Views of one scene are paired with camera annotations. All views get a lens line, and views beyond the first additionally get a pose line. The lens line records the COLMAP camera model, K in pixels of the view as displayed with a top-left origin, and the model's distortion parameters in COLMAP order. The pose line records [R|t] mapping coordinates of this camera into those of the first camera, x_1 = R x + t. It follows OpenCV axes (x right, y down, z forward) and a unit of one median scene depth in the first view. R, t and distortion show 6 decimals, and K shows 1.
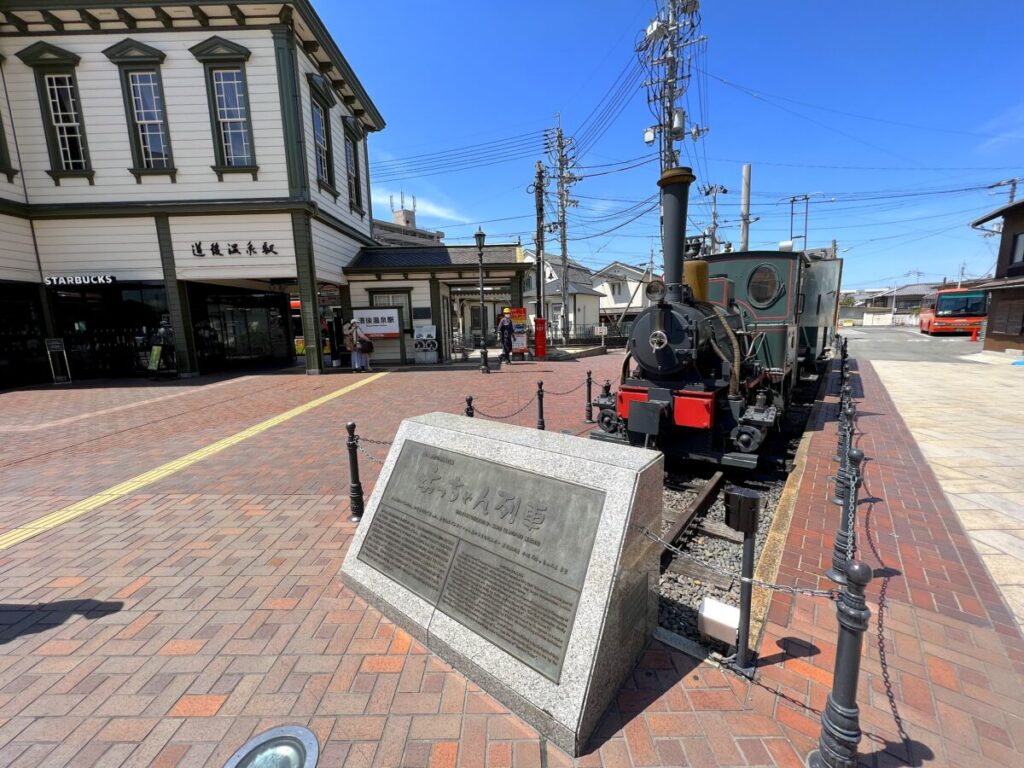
lens RADIAL K [[409.0, 0, 512.1], [0, 409.0, 385.7], [0, 0, 1]] dist [-0.001327, 0.000153]
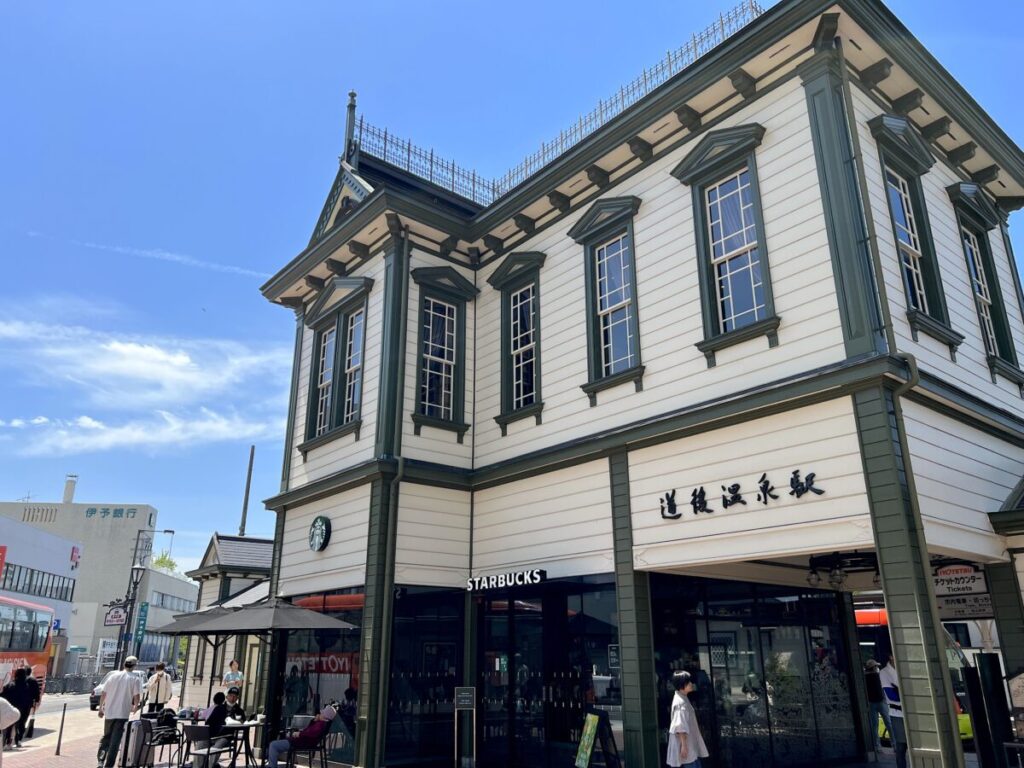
lens RADIAL K [[768.3, 0, 512.0], [0, 768.3, 384.0], [0, 0, 1]] dist [0.071091, -0.101380]
pose [[0.637251, -0.236196, -0.733569, -0.179507], [-0.133357, 0.903718, -0.406829, -0.064701], [0.759031, 0.357078, 0.544396, 0.304397]]
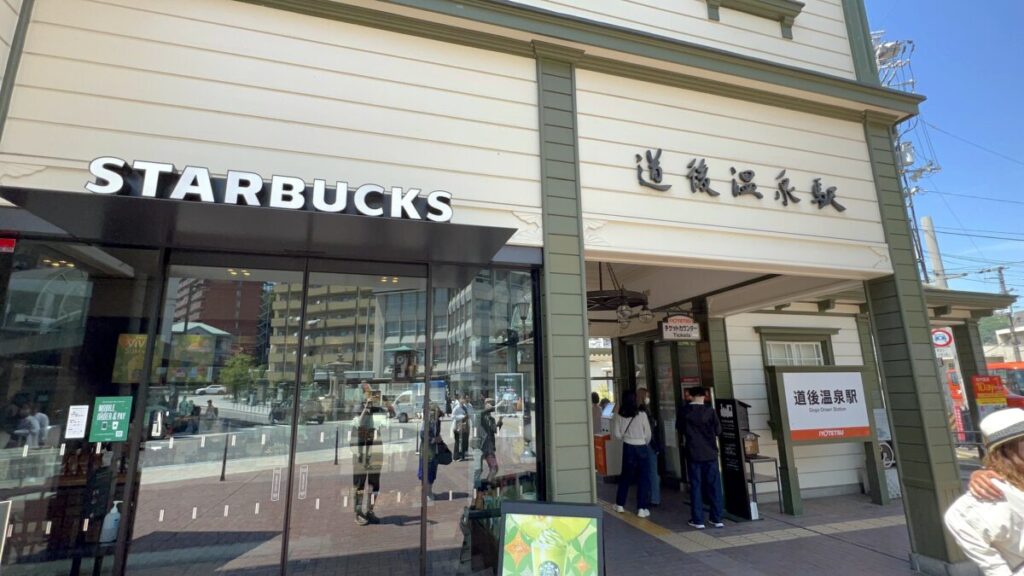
lens RADIAL K [[469.3, 0, 512.0], [0, 469.3, 288.0], [0, 0, 1]] dist [-0.000545, 0.000132]
pose [[0.958568, 0.070777, 0.275931, -0.970232], [0.036153, 0.930583, -0.364291, -0.120216], [-0.282560, 0.359174, 0.889468, 0.743540]]
